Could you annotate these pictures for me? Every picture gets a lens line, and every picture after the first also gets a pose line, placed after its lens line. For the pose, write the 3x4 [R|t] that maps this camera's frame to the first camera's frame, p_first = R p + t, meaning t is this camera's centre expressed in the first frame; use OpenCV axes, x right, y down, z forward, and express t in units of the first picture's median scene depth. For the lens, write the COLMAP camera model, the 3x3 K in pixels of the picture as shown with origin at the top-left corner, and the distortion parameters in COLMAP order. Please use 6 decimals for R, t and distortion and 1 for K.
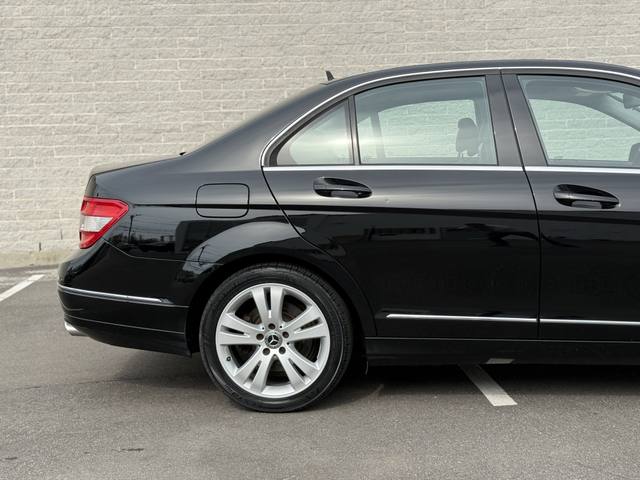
lens RADIAL K [[875.1, 0, 320.0], [0, 875.1, 240.0], [0, 0, 1]] dist [0.229327, -0.534042]
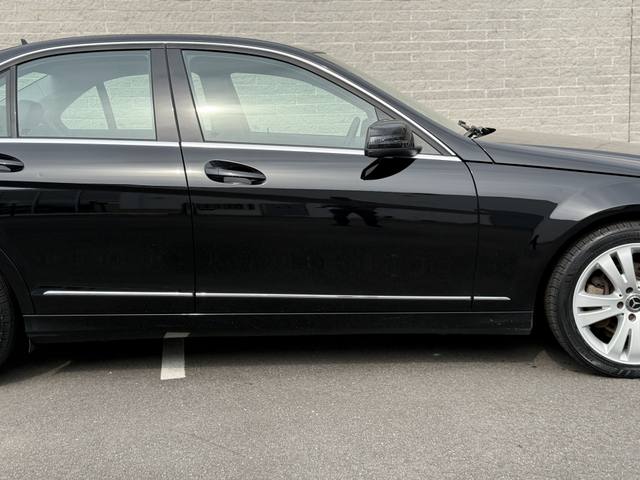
lens RADIAL K [[875.1, 0, 320.0], [0, 875.1, 240.0], [0, 0, 1]] dist [0.229327, -0.534042]
pose [[0.994394, -0.008023, 0.105431, 0.184486], [0.004260, 0.999348, 0.035866, -0.004680], [-0.105650, -0.035216, 0.993780, -0.011925]]
